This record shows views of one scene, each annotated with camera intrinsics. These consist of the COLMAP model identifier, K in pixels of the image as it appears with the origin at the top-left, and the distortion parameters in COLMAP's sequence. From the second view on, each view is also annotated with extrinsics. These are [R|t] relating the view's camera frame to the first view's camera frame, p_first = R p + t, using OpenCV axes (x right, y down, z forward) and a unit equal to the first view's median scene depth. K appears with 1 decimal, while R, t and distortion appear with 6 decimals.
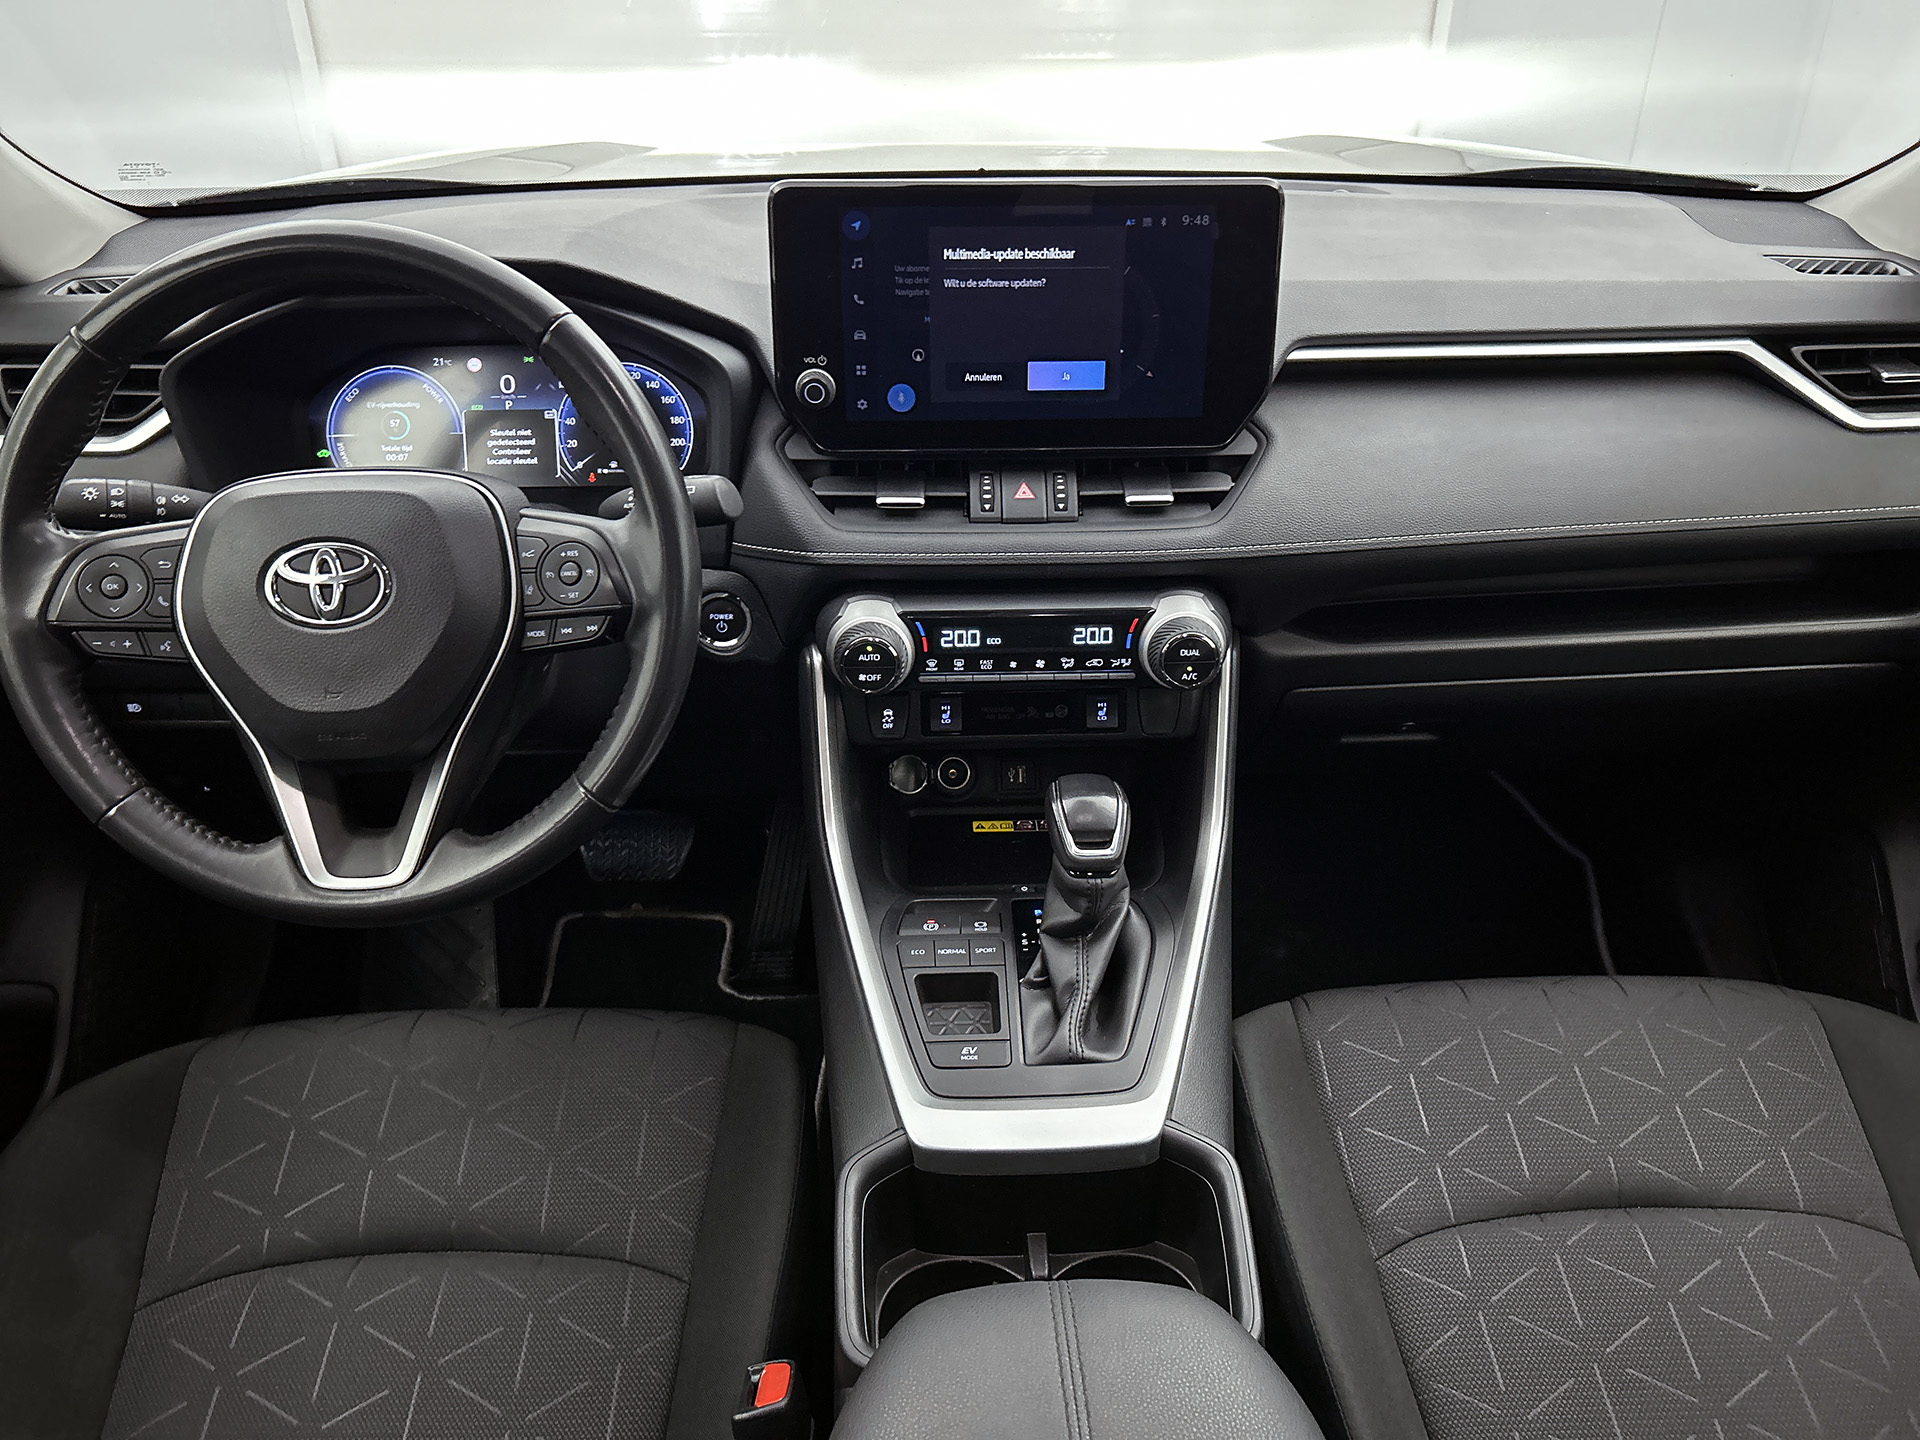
lens RADIAL K [[1452.2, 0, 960.0], [0, 1452.2, 720.0], [0, 0, 1]] dist [0.063094, -0.076346]
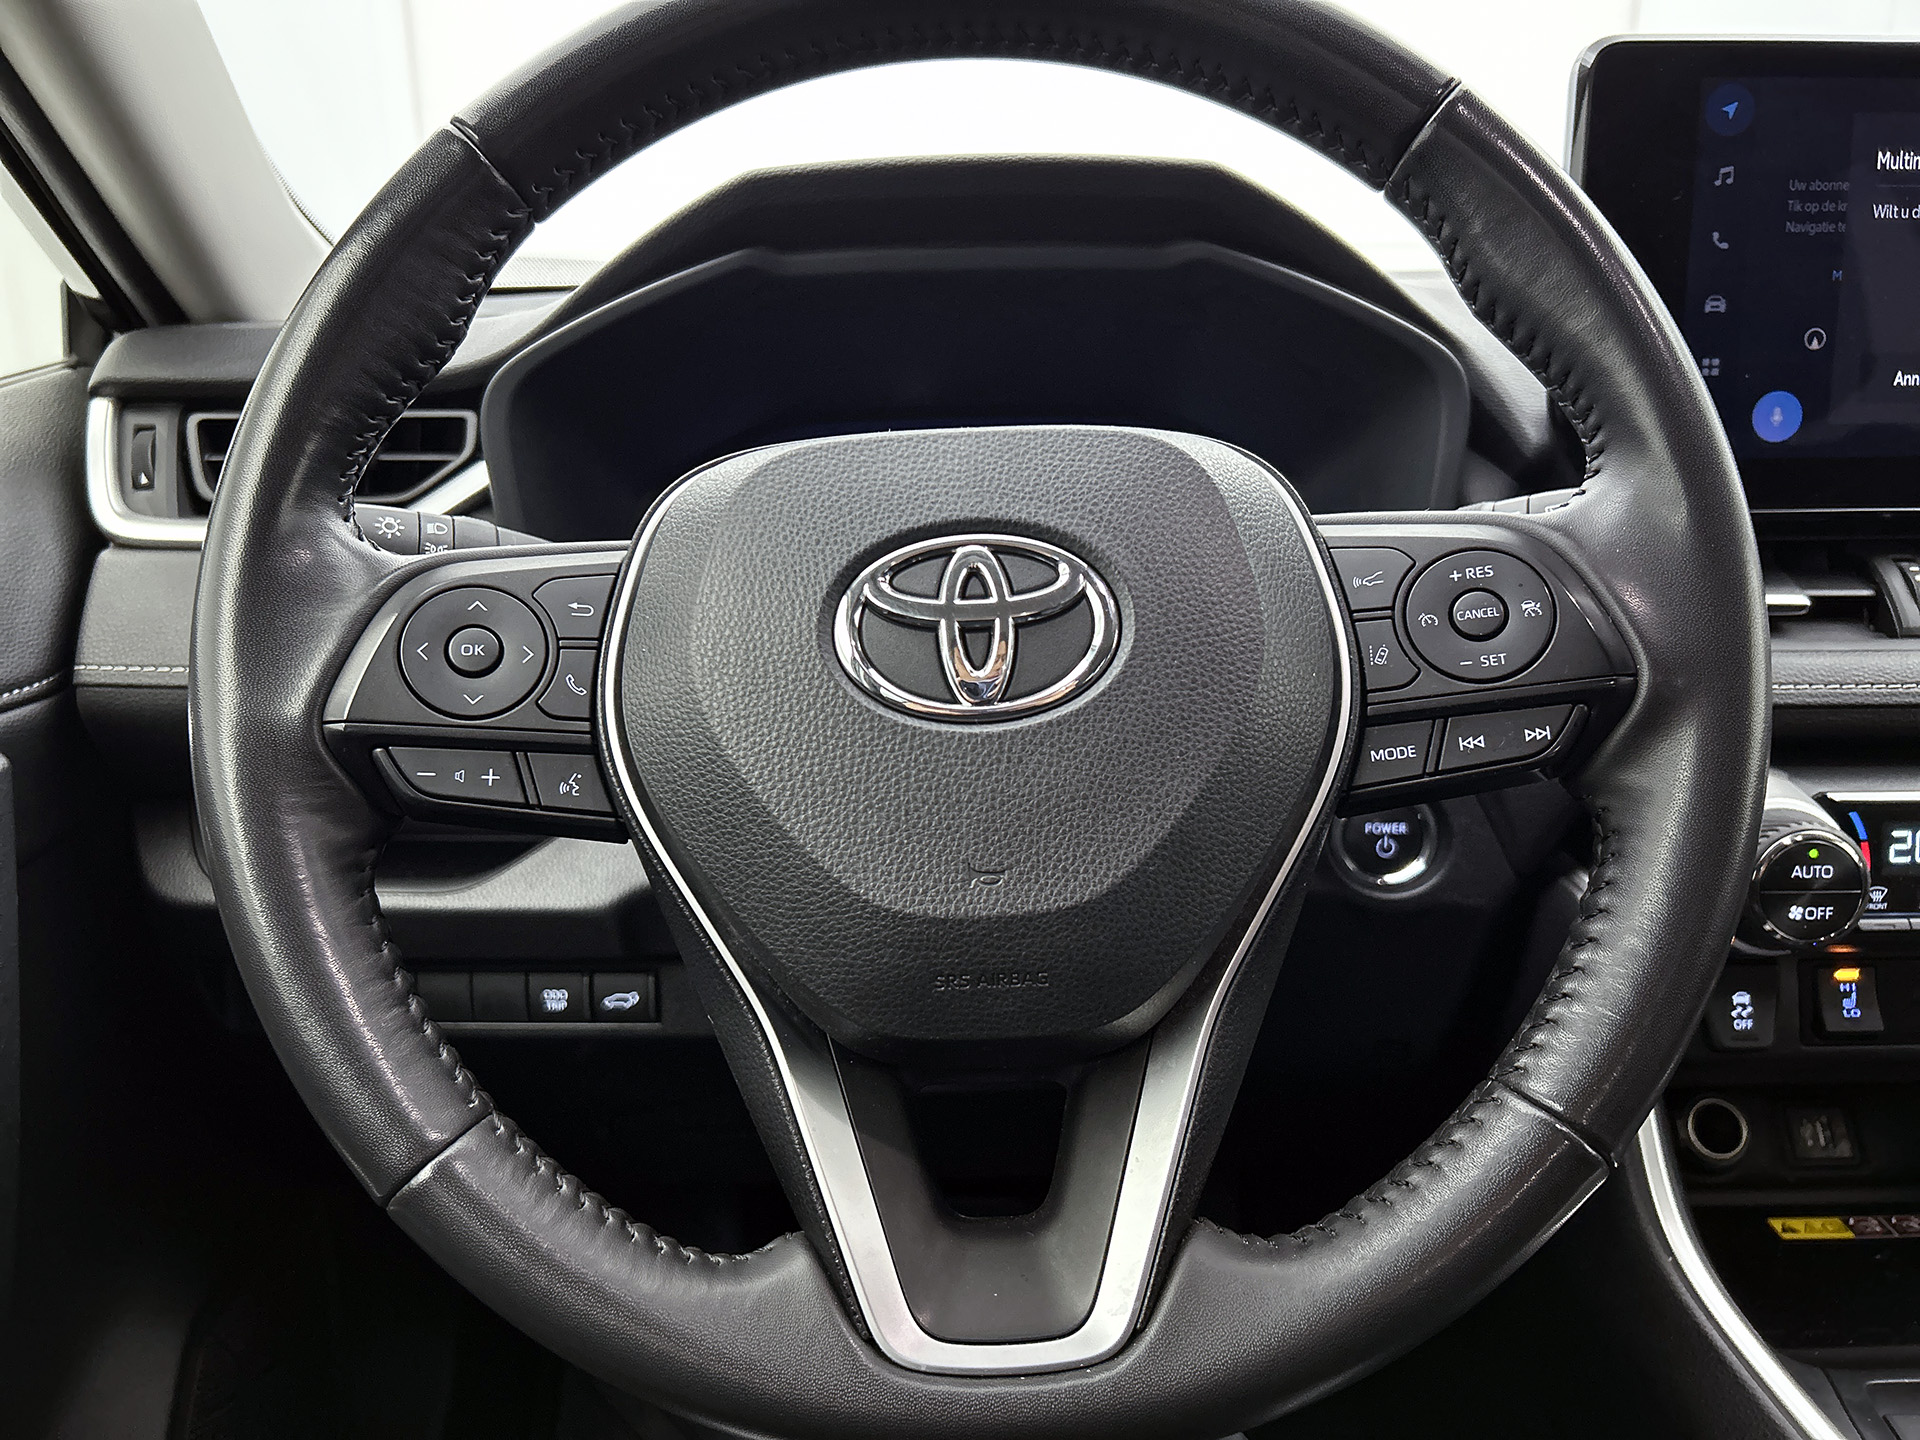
lens RADIAL K [[1482.7, 0, 969.3], [0, 1482.7, 725.0], [0, 0, 1]] dist [0.113376, -0.140860]
pose [[0.999900, -0.005818, -0.012894, -0.348800], [0.002371, 0.967543, -0.252696, 0.040024], [0.013946, 0.252640, 0.967460, 0.470108]]
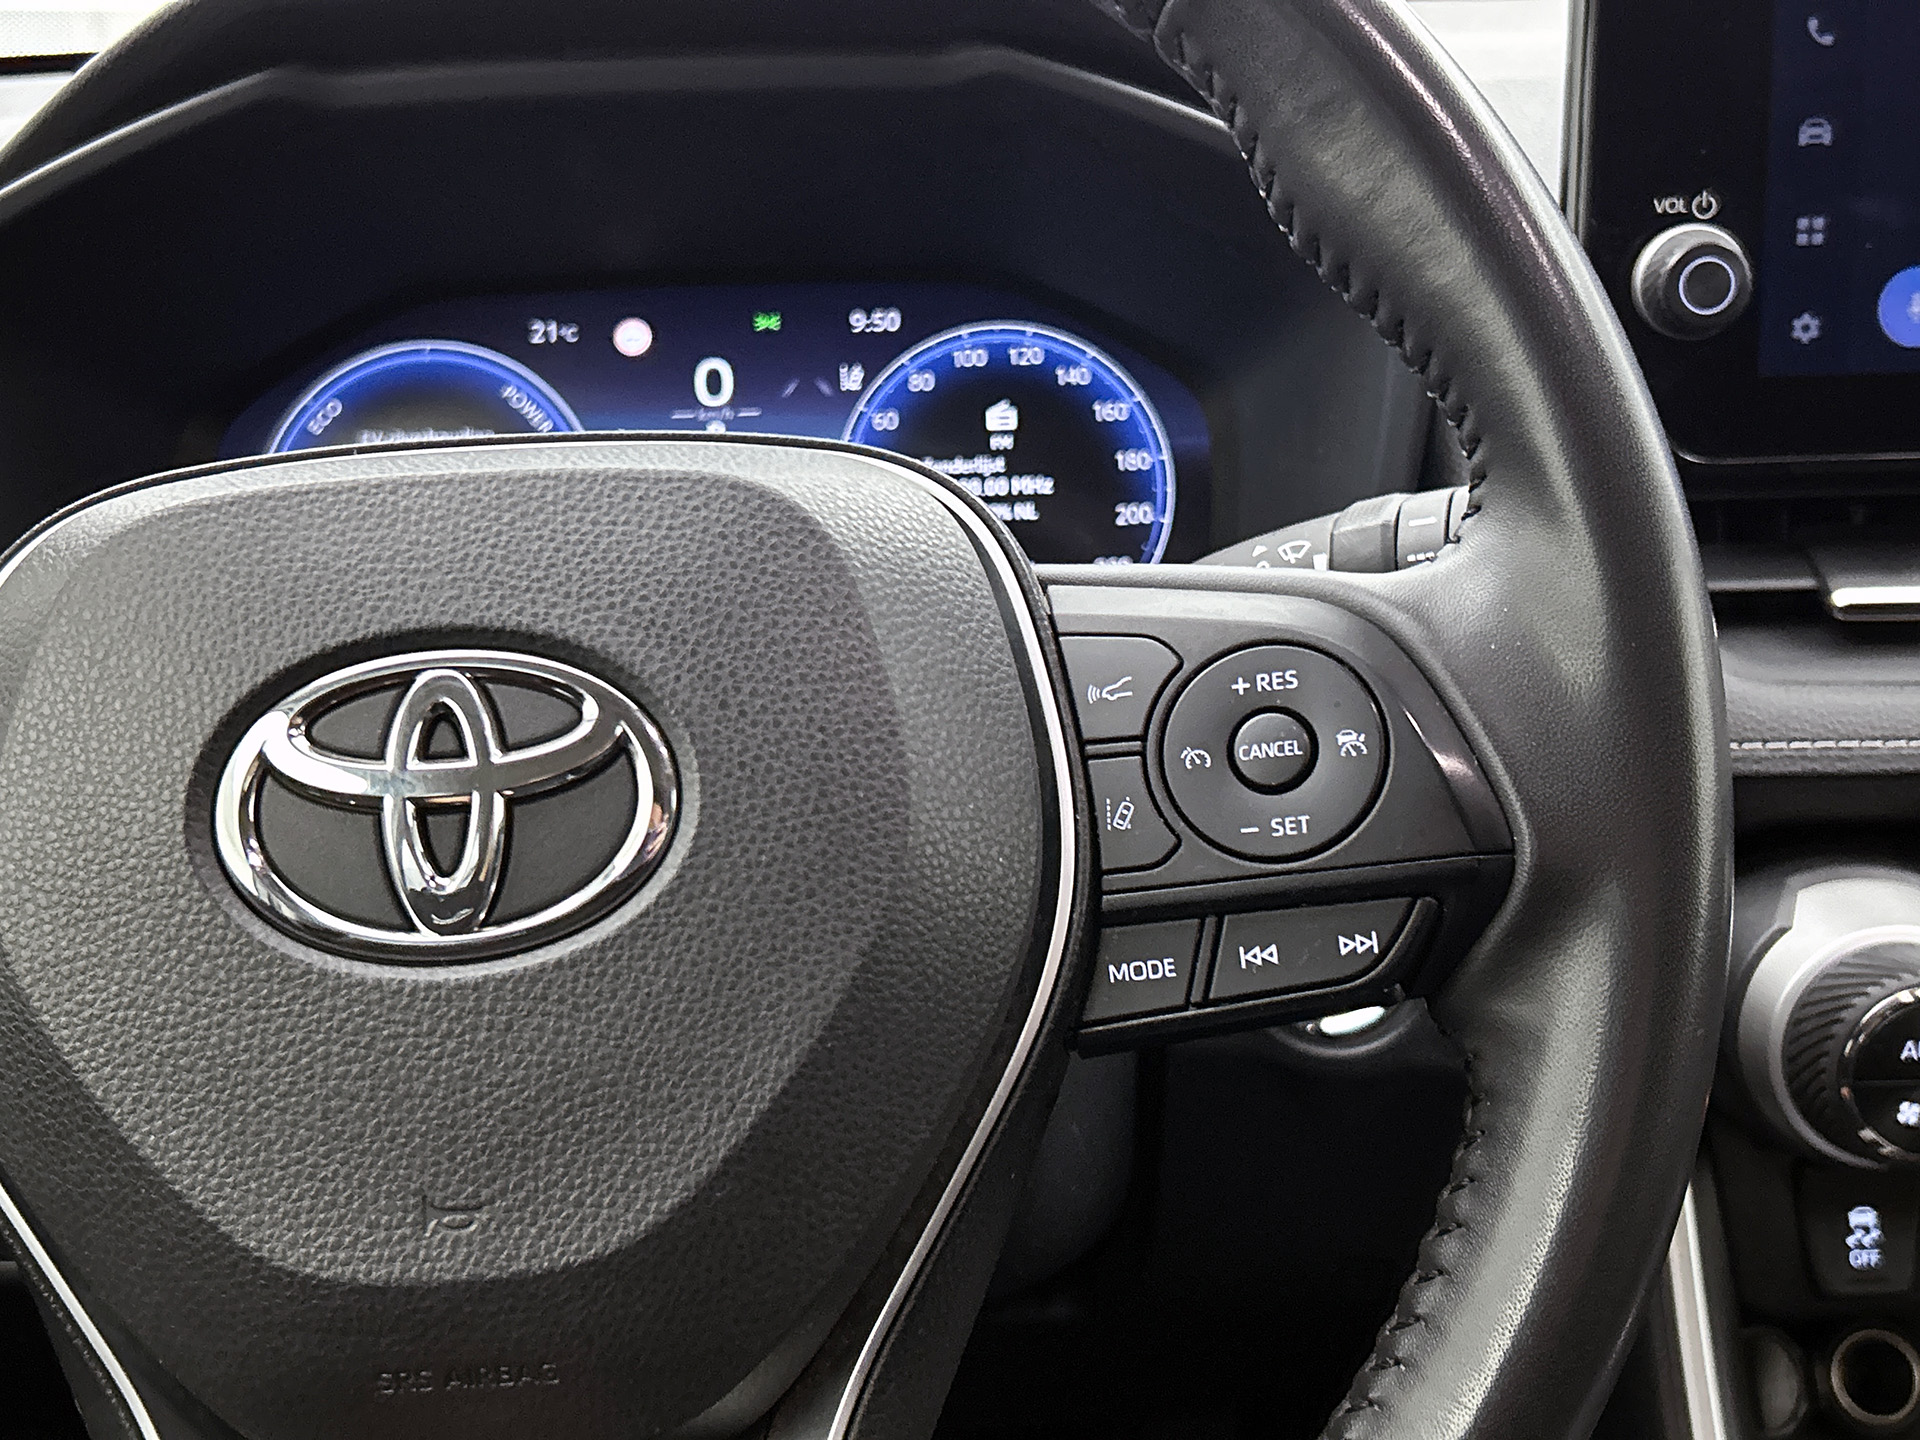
lens RADIAL K [[2273.1, 0, 970.0], [0, 2273.1, 707.2], [0, 0, 1]] dist [0.252517, -0.738726]
pose [[0.999545, -0.023614, -0.018769, -0.265117], [0.019282, 0.978685, -0.204459, -0.016242], [0.023197, 0.204004, 0.978695, 0.471497]]
